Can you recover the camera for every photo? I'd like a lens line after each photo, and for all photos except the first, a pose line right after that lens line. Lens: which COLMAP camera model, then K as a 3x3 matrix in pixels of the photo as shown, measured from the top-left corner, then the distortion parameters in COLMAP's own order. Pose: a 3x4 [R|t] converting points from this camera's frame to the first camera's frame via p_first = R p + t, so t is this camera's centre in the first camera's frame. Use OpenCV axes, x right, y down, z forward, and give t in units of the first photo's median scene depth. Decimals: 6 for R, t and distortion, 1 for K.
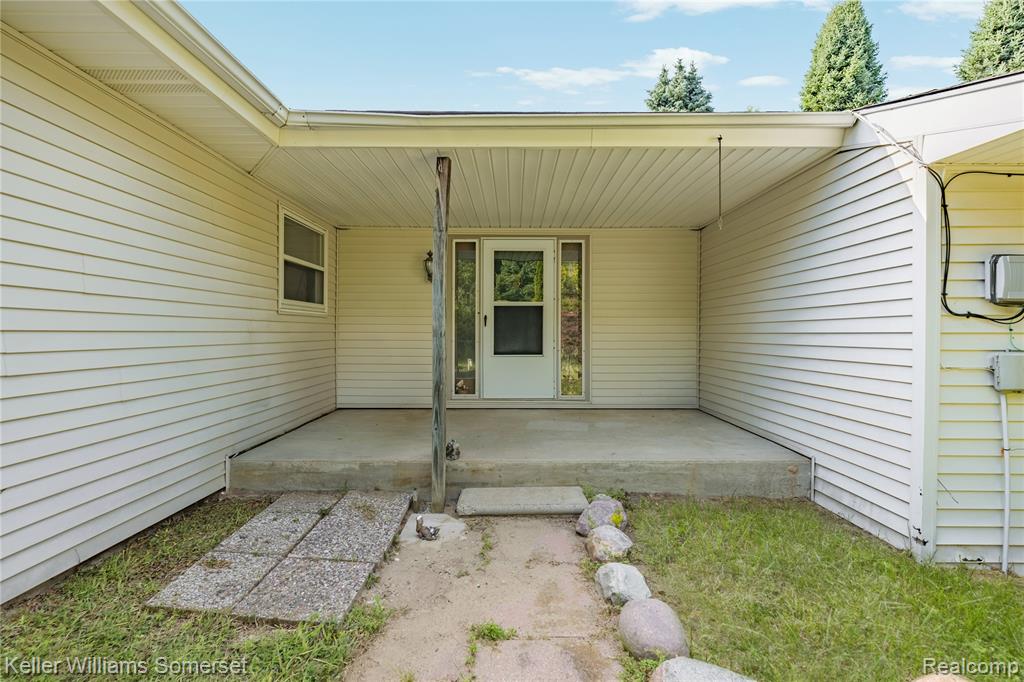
lens RADIAL K [[433.2, 0, 512.4], [0, 433.2, 333.8], [0, 0, 1]] dist [-0.001120, -0.000565]
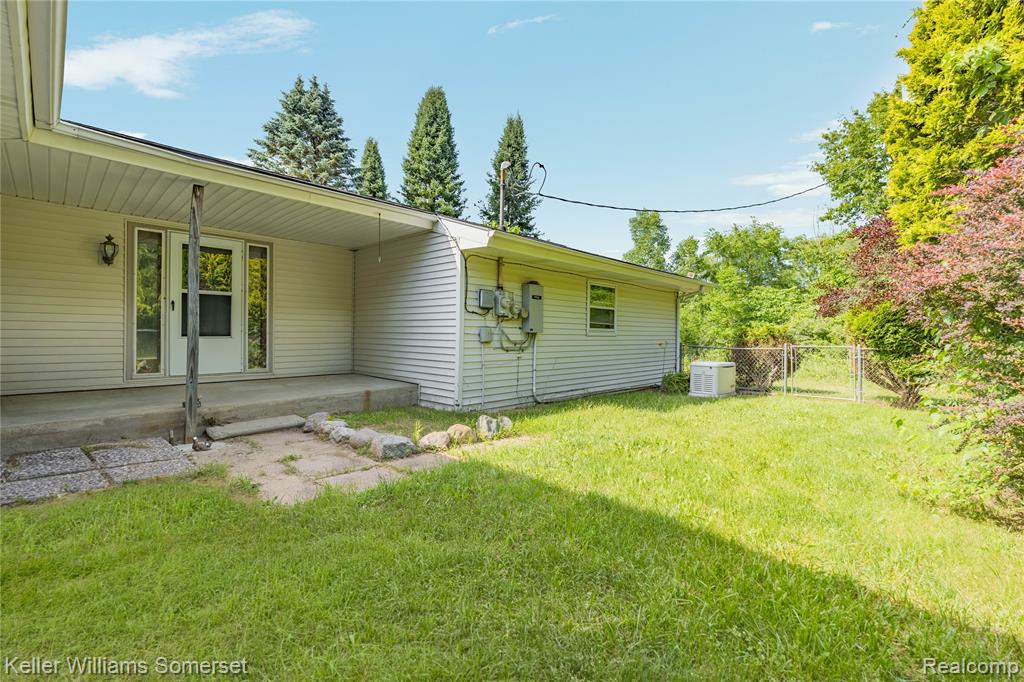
lens RADIAL K [[433.2, 0, 509.2], [0, 433.2, 335.8], [0, 0, 1]] dist [-0.001120, -0.000565]
pose [[0.678827, -0.002204, 0.734295, -0.291324], [-0.007553, 0.999922, 0.009983, 0.029887], [-0.734260, -0.012322, 0.678757, -0.389370]]
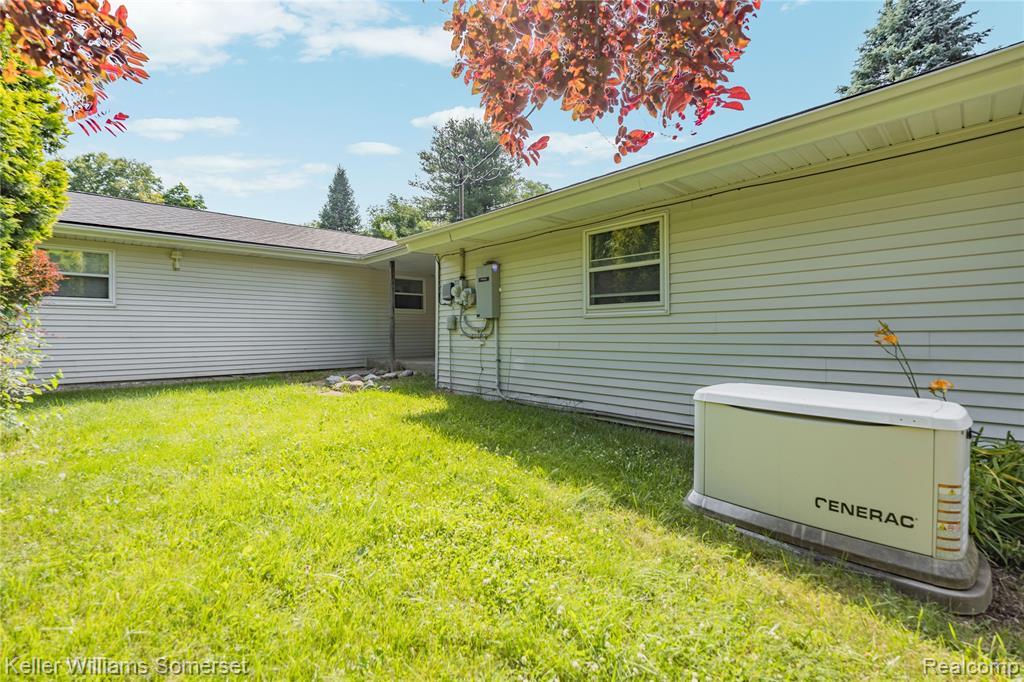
lens RADIAL K [[433.2, 0, 511.3], [0, 433.2, 339.8], [0, 0, 1]] dist [-0.001120, -0.000565]
pose [[0.692450, 0.002123, -0.721463, 1.597852], [0.013193, 0.999791, 0.015605, 0.072983], [0.721345, -0.020324, 0.692277, -0.330076]]
